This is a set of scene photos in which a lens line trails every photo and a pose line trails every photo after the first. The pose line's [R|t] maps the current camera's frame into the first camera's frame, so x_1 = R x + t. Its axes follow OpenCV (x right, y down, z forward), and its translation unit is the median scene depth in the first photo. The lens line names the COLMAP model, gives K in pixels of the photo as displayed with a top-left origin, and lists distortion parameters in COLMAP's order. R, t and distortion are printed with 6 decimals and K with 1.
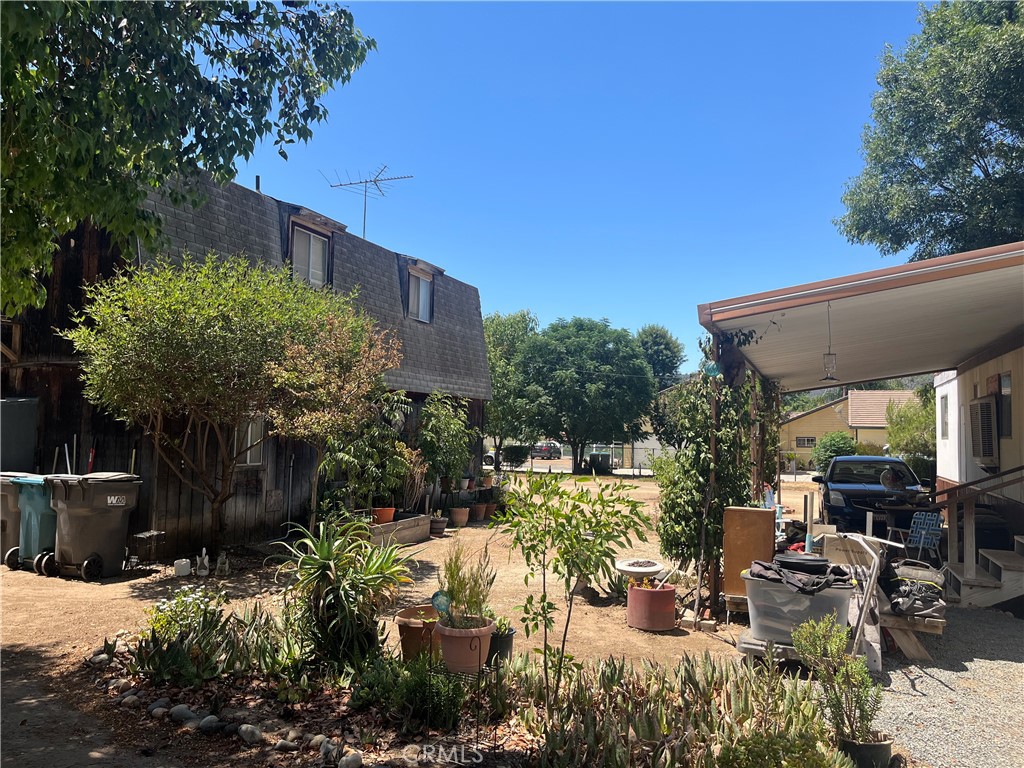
lens RADIAL K [[774.2, 0, 511.5], [0, 774.2, 383.1], [0, 0, 1]] dist [0.003184, 0.000130]
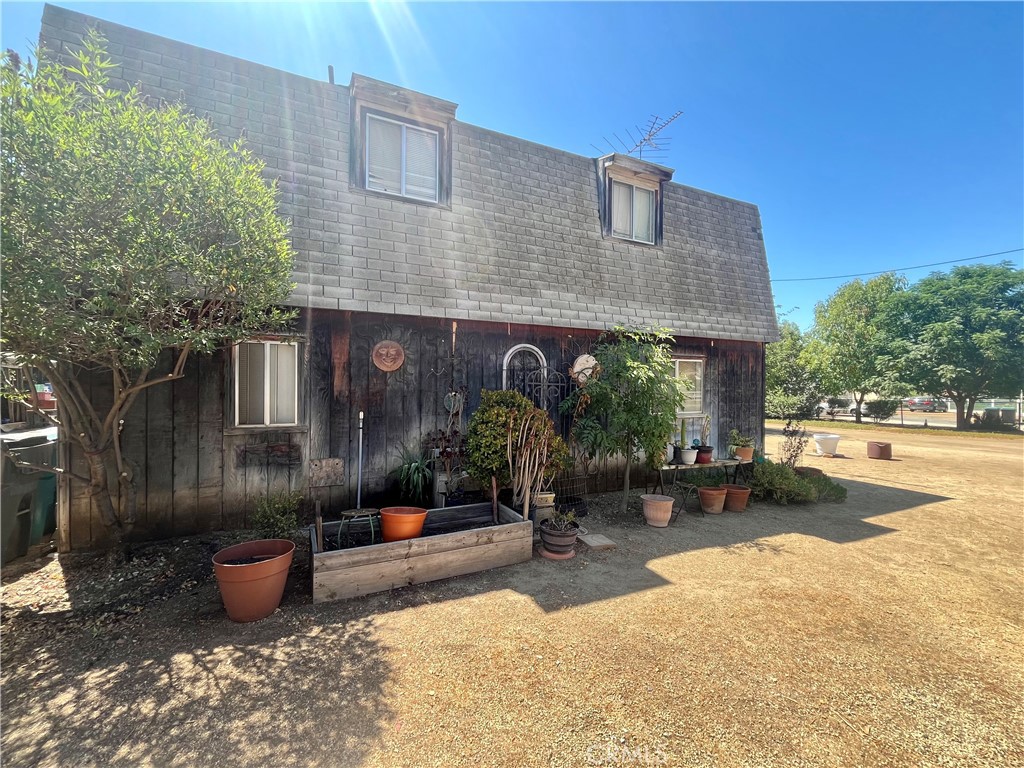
lens RADIAL K [[411.6, 0, 514.5], [0, 411.6, 391.3], [0, 0, 1]] dist [-0.002652, -0.000335]
pose [[0.725632, -0.009830, -0.688013, 0.032363], [0.052196, 0.997803, 0.040794, 0.019583], [0.686100, -0.065513, 0.724551, 0.252867]]
